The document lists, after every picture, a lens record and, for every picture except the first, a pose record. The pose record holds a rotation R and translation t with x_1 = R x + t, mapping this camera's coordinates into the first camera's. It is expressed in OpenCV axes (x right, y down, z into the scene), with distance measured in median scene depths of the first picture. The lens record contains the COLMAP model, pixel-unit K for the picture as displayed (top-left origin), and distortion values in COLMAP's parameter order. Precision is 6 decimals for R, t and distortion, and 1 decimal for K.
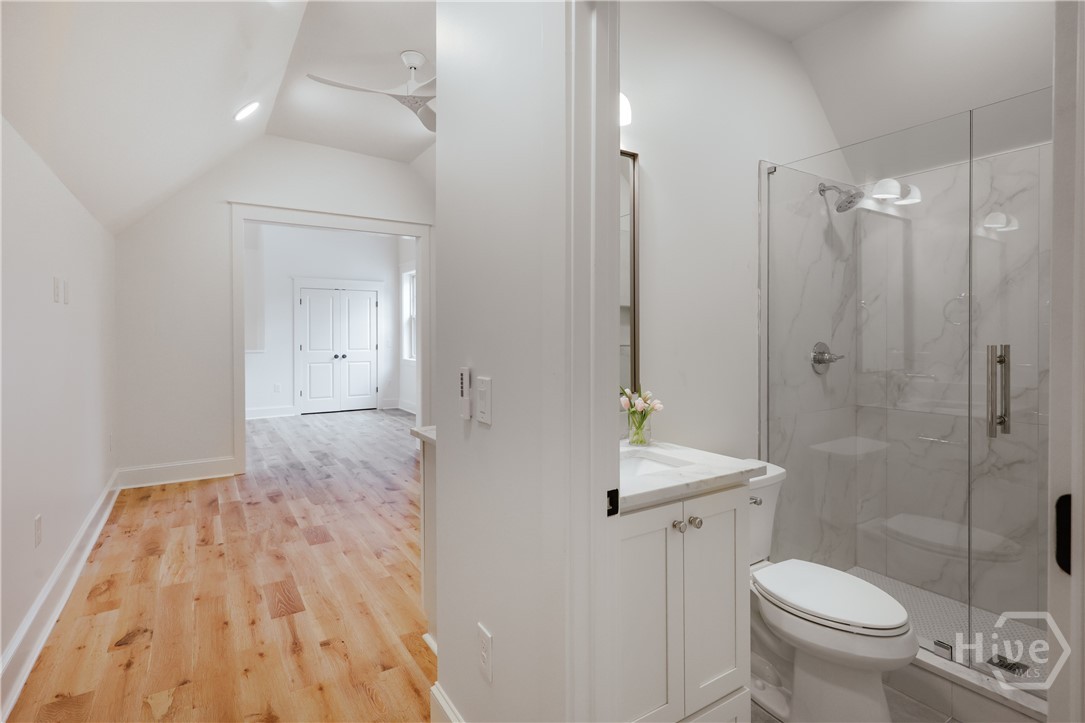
lens RADIAL K [[544.4, 0, 559.0], [0, 544.4, 336.7], [0, 0, 1]] dist [0.007308, 0.000998]
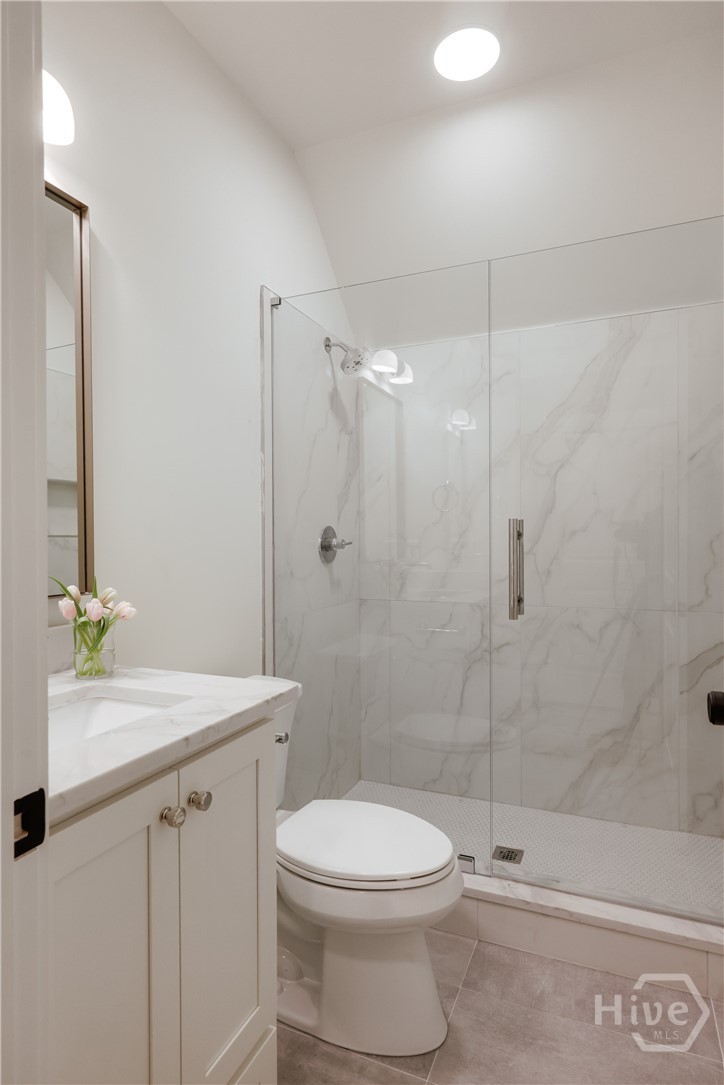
lens RADIAL K [[594.8, 0, 363.4], [0, 594.8, 545.9], [0, 0, 1]] dist [0.010694, -0.000723]
pose [[0.840466, -0.006883, 0.541821, 0.040310], [0.003030, 0.999963, 0.008003, 0.047871], [-0.541856, -0.005085, 0.840456, 0.277240]]
